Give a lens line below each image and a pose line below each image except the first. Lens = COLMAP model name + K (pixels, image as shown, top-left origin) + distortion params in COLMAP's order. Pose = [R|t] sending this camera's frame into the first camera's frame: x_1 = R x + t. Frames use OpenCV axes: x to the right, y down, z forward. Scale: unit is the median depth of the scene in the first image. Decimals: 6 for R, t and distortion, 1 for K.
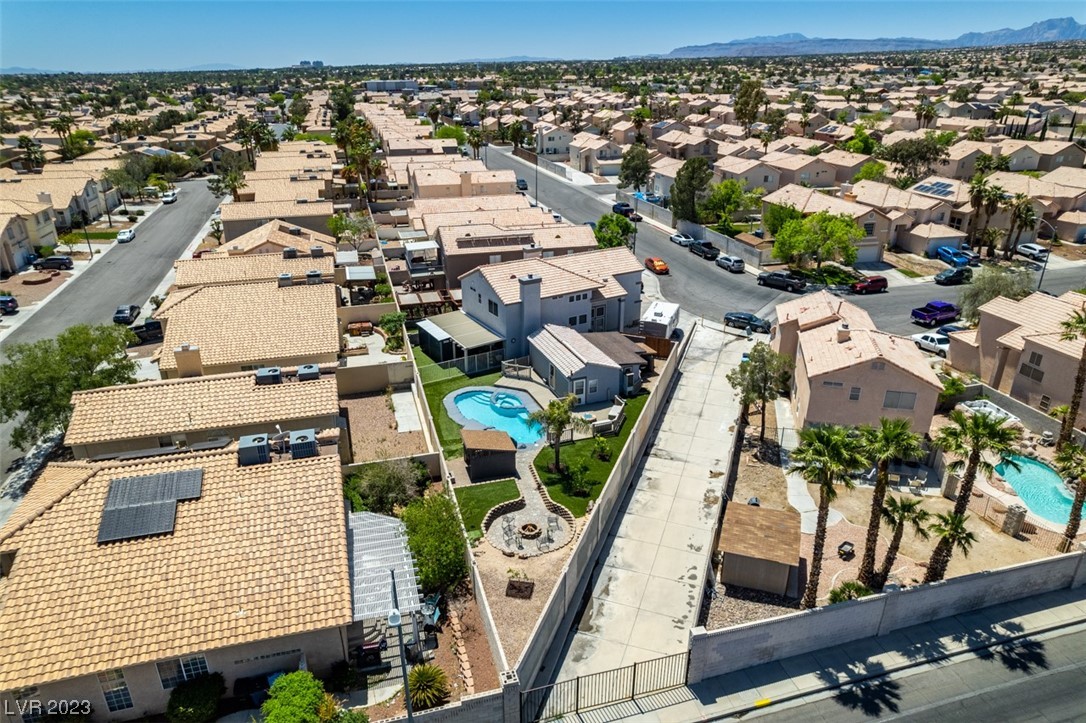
lens RADIAL K [[697.8, 0, 545.2], [0, 697.8, 363.9], [0, 0, 1]] dist [-0.075456, 0.069974]
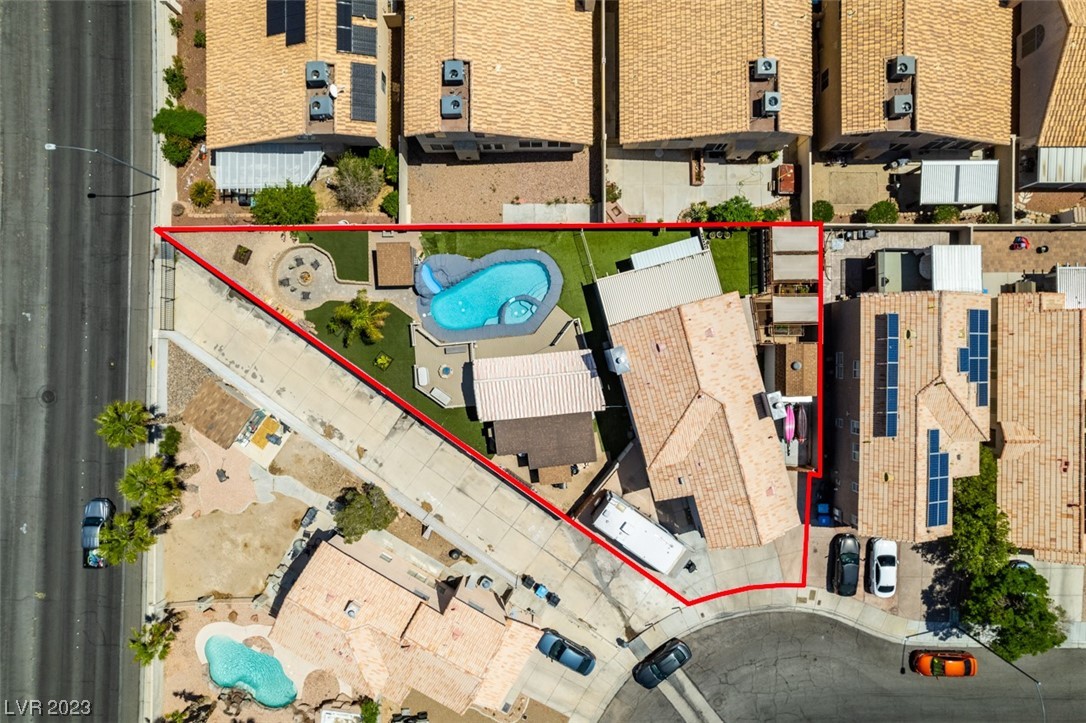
lens RADIAL K [[697.8, 0, 545.2], [0, 697.8, 363.9], [0, 0, 1]] dist [-0.075456, 0.069974]
pose [[-0.275370, 0.961238, 0.013878, -0.004886], [-0.371664, -0.119763, 0.920610, -0.818048], [0.886587, 0.248350, 0.390237, 0.602136]]
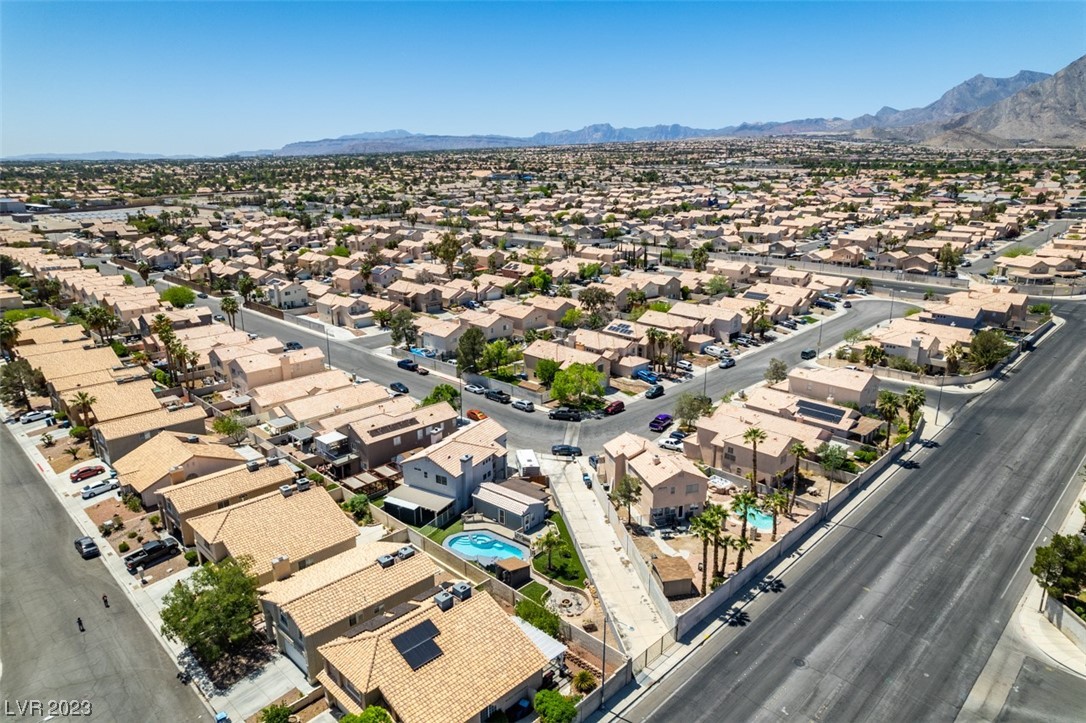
lens RADIAL K [[697.8, 0, 545.2], [0, 697.8, 363.9], [0, 0, 1]] dist [-0.075456, 0.069974]
pose [[0.868557, -0.138270, 0.475910, -0.581404], [0.193845, 0.978570, -0.069463, -0.184932], [-0.456106, 0.152586, 0.876747, -0.486079]]
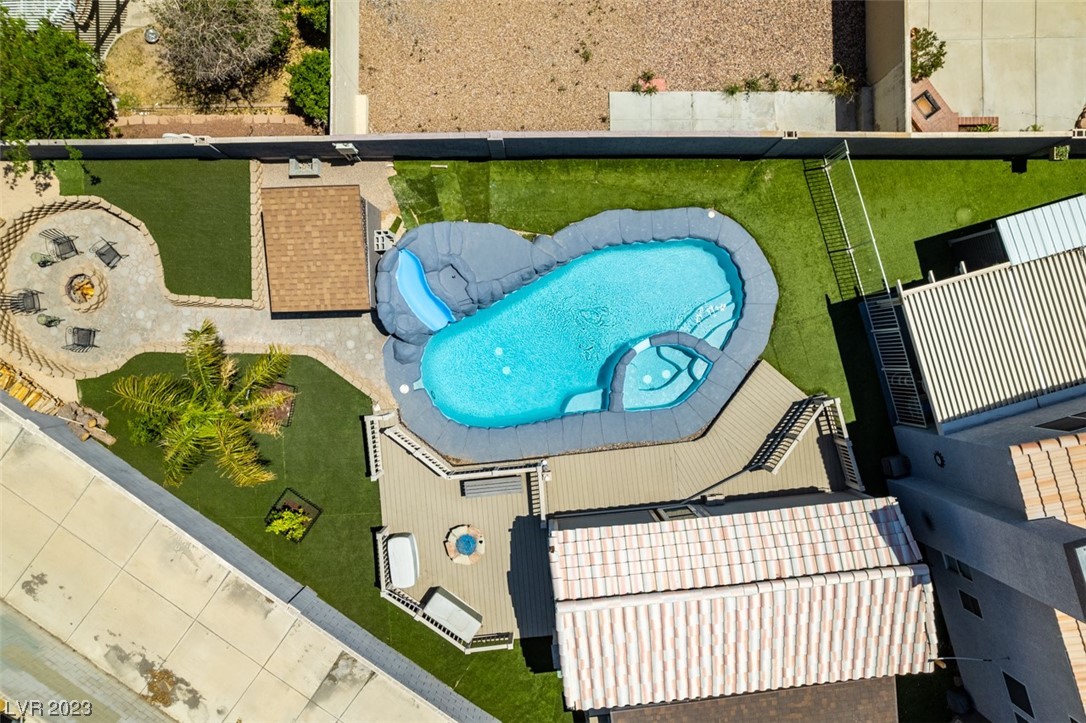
lens RADIAL K [[697.8, 0, 545.2], [0, 697.8, 363.9], [0, 0, 1]] dist [-0.075456, 0.069974]
pose [[-0.268009, 0.963379, 0.008467, -0.042813], [-0.373390, -0.111970, 0.920892, -0.241770], [0.888117, 0.243646, 0.389725, 0.729011]]
